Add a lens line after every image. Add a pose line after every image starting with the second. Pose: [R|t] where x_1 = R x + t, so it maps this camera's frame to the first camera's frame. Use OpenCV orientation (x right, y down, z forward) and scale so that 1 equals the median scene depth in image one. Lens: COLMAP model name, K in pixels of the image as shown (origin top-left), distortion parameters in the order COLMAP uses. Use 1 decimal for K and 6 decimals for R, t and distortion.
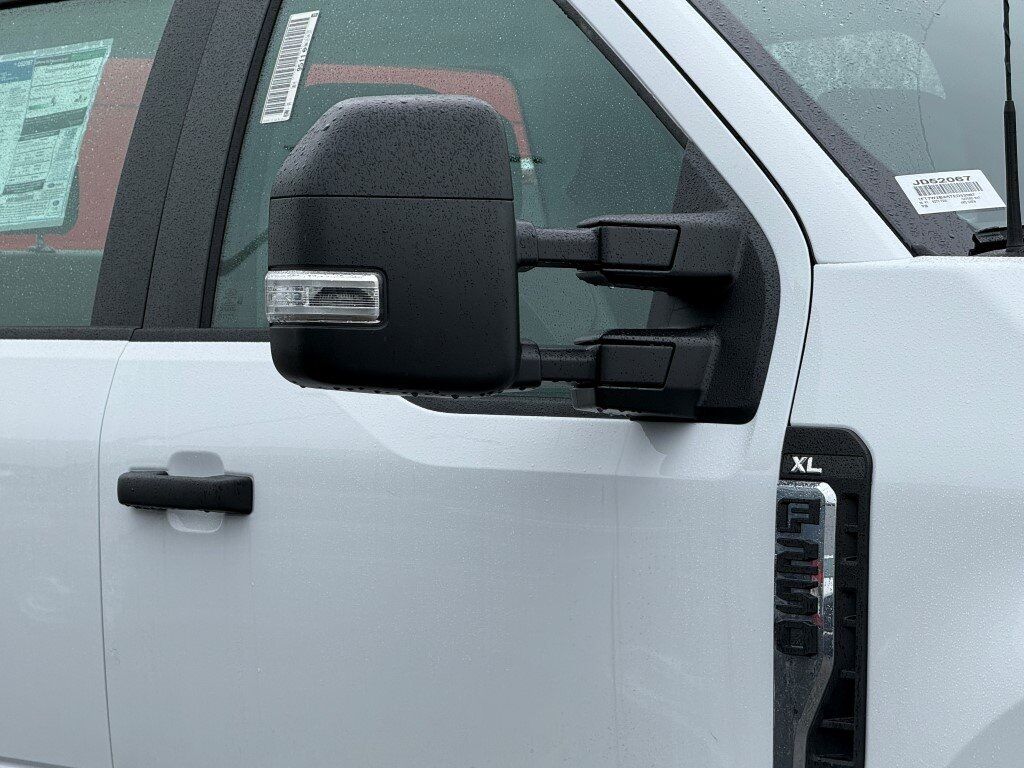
lens RADIAL K [[3641.2, 0, 513.4], [0, 3641.2, 384.7], [0, 0, 1]] dist [0.213266, 0.000000]
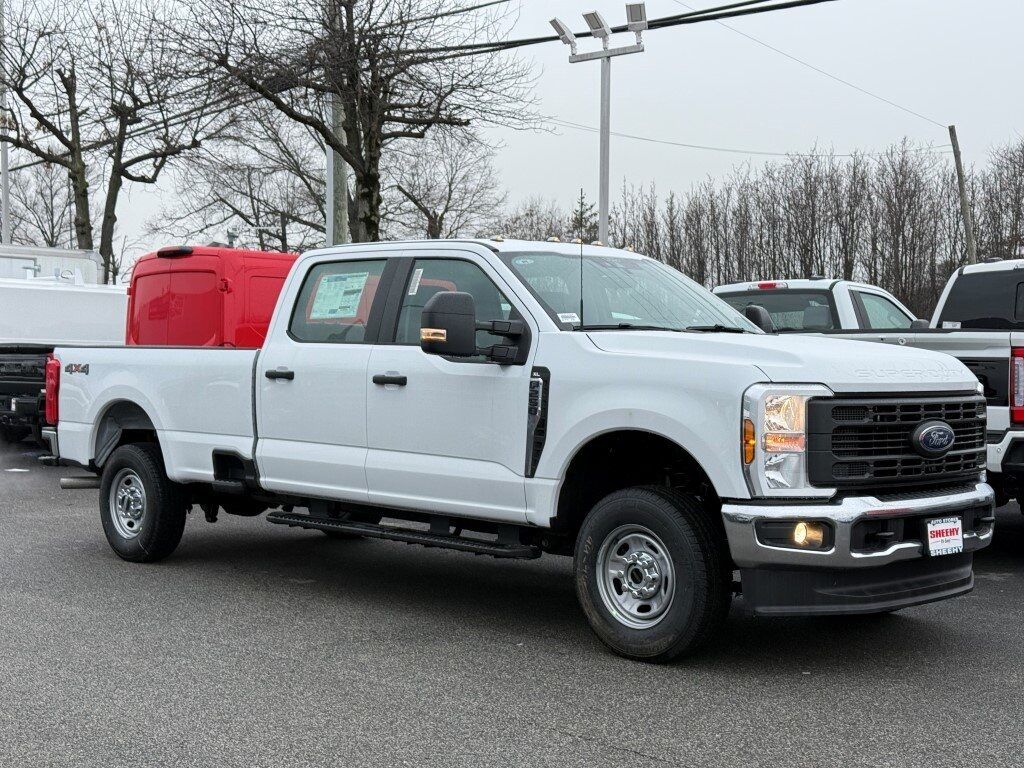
lens RADIAL K [[1438.2, 0, 509.2], [0, 1438.2, 378.5], [0, 0, 1]] dist [0.109050, 0.000000]
pose [[0.996235, 0.038731, 0.077561, -0.094657], [-0.038145, 0.999232, -0.009015, 0.043710], [-0.077851, 0.006022, 0.996947, -0.816347]]
